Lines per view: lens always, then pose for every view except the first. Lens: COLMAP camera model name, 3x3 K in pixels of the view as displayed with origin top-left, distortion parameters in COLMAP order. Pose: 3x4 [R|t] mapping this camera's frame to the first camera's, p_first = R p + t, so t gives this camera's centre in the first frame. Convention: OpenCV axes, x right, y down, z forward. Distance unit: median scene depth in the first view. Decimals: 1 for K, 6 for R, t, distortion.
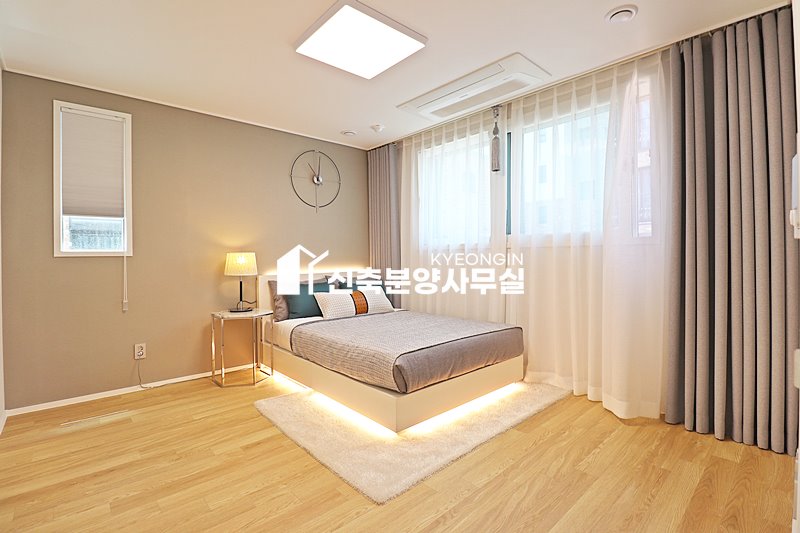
lens RADIAL K [[371.4, 0, 399.7], [0, 371.4, 260.2], [0, 0, 1]] dist [-0.014461, -0.005255]
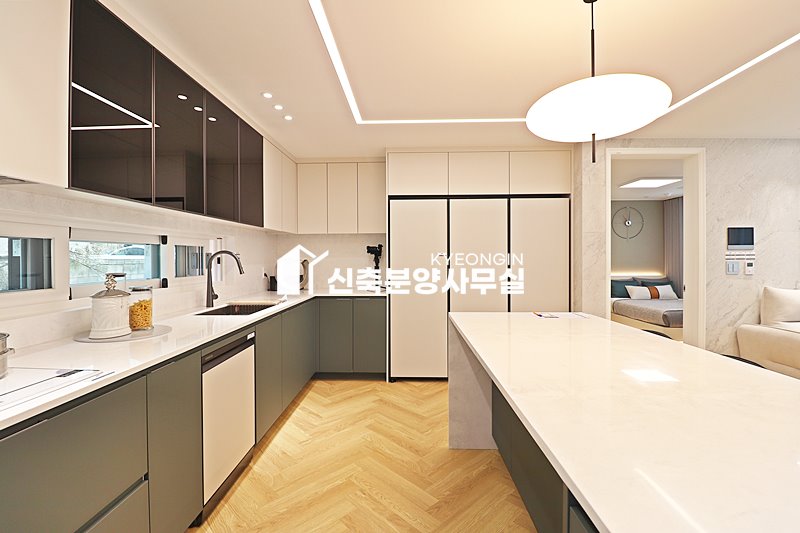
lens RADIAL K [[371.4, 0, 398.3], [0, 371.4, 260.5], [0, 0, 1]] dist [-0.014461, -0.005255]
pose [[0.720547, 0.015237, -0.693238, 0.241965], [-0.010055, 0.999883, 0.011525, -0.051290], [0.693333, -0.001333, 0.720616, -1.181171]]
